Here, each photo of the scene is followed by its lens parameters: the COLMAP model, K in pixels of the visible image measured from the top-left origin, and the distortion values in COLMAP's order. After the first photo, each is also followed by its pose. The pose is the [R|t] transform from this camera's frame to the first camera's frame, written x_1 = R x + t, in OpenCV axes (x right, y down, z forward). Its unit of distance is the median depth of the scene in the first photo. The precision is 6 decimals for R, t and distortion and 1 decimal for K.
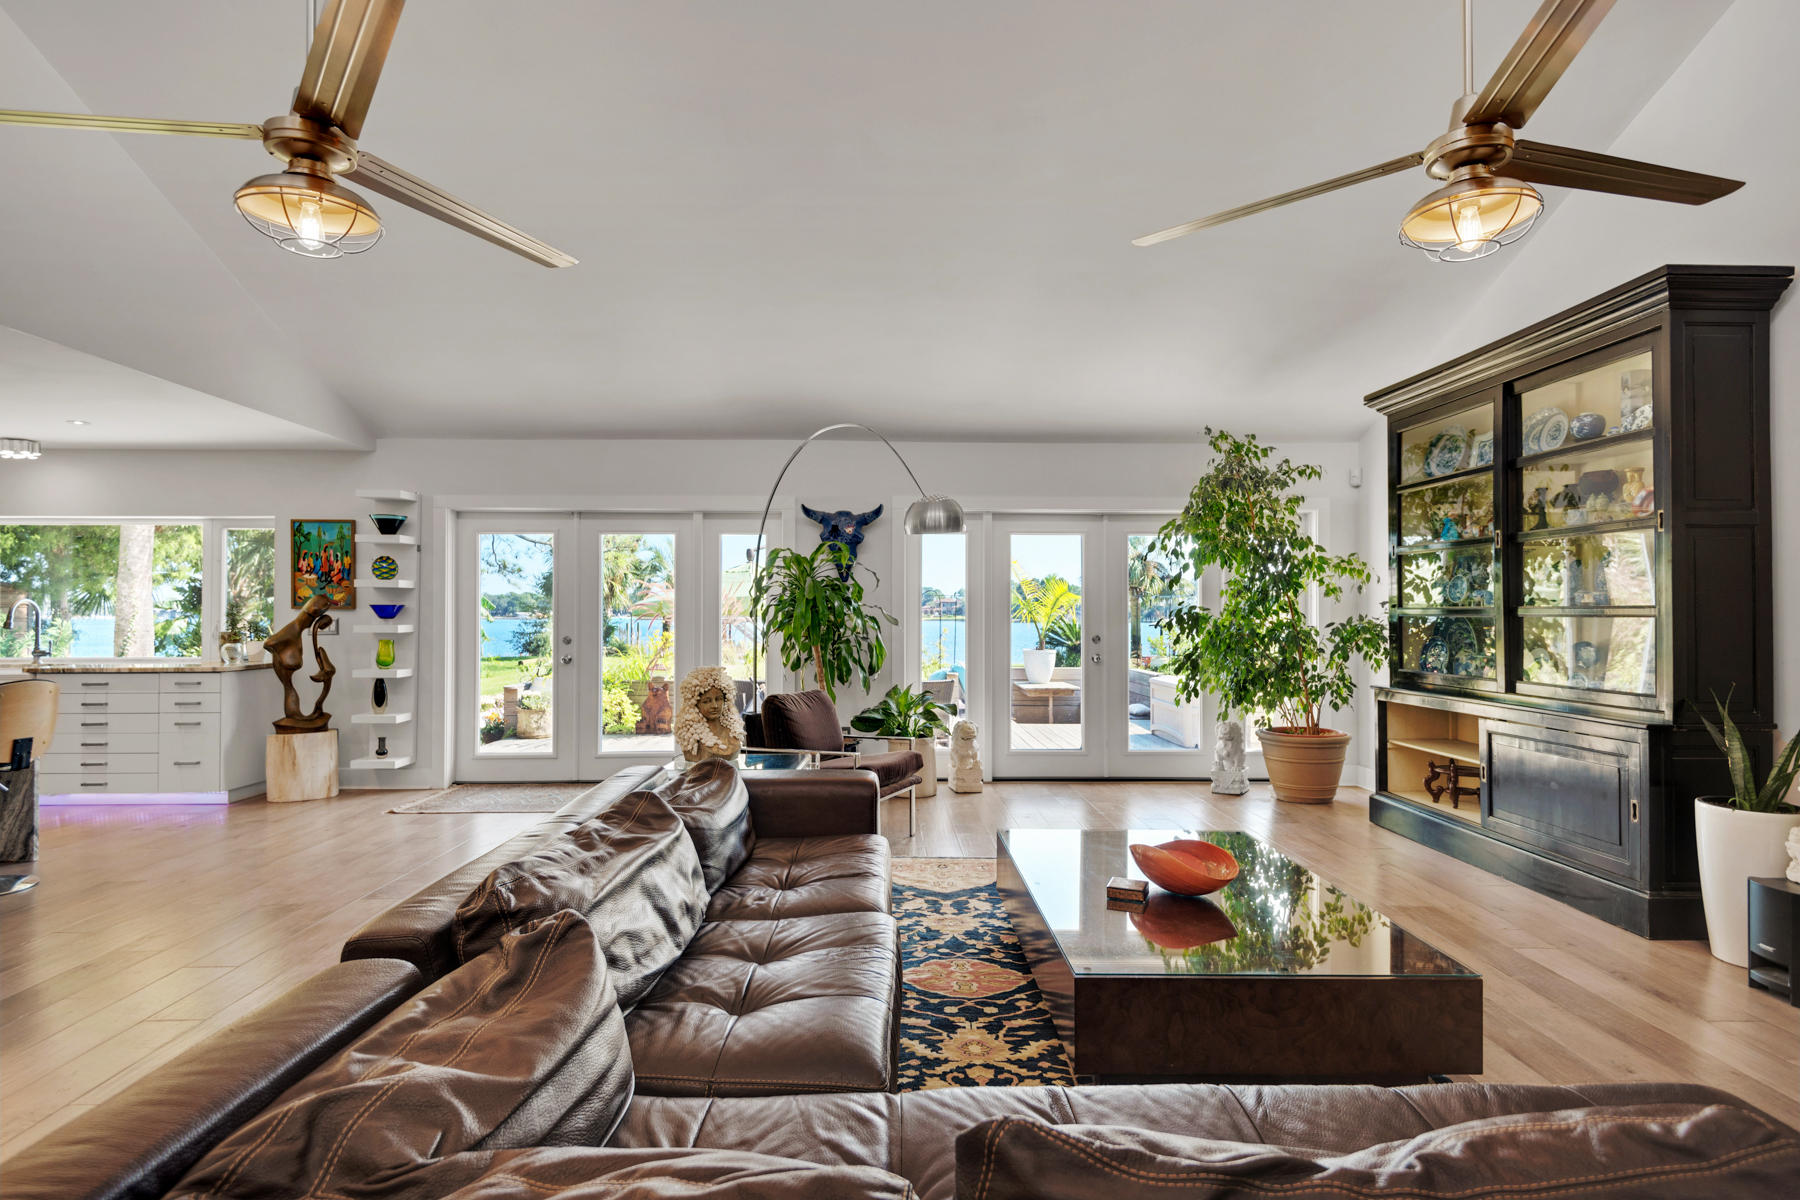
lens RADIAL K [[946.3, 0, 900.0], [0, 946.3, 600.0], [0, 0, 1]] dist [0.034408, -0.001220]
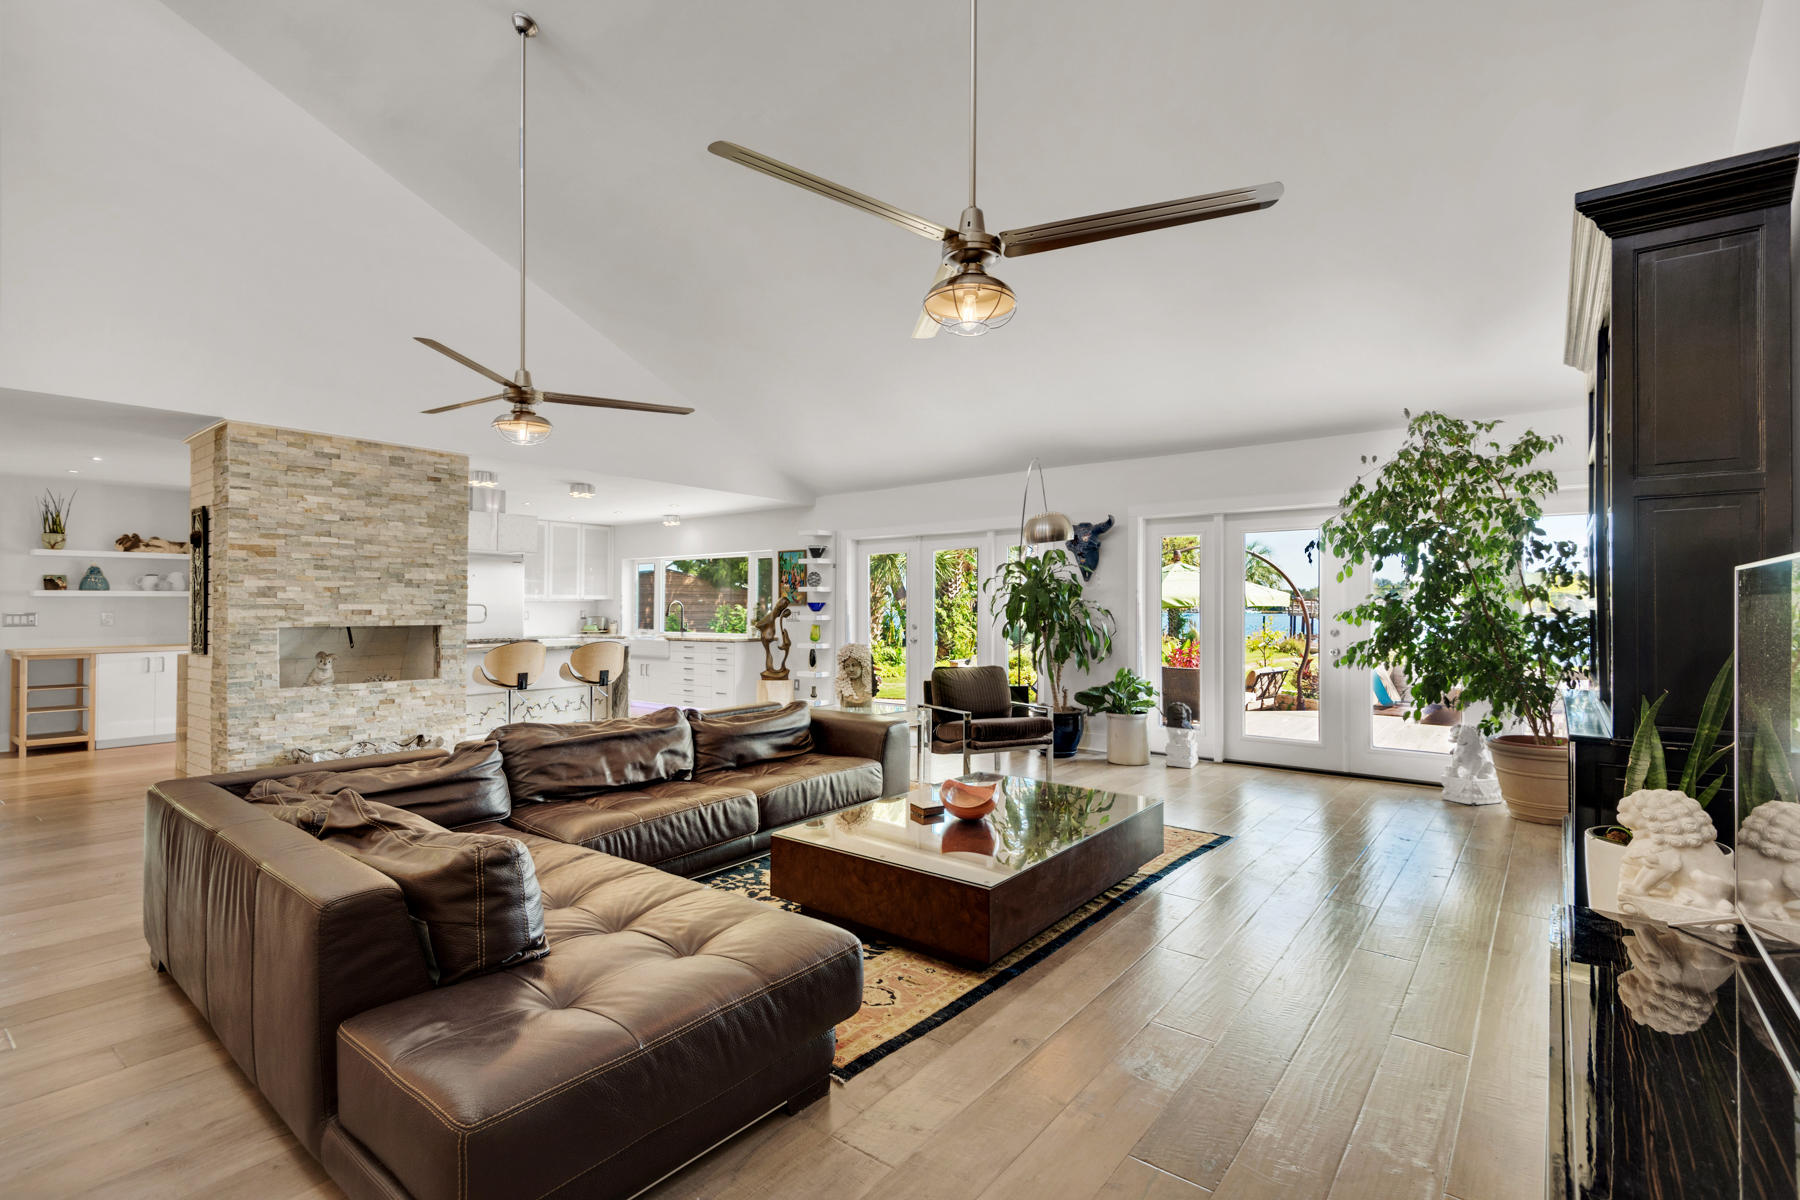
lens RADIAL K [[842.4, 0, 900.0], [0, 842.4, 600.0], [0, 0, 1]] dist [0.097480, -0.021200]
pose [[0.771346, -0.007817, -0.636368, 0.466572], [0.012072, 0.999924, 0.002350, -0.000868], [0.636302, -0.009494, 0.771382, 0.012696]]
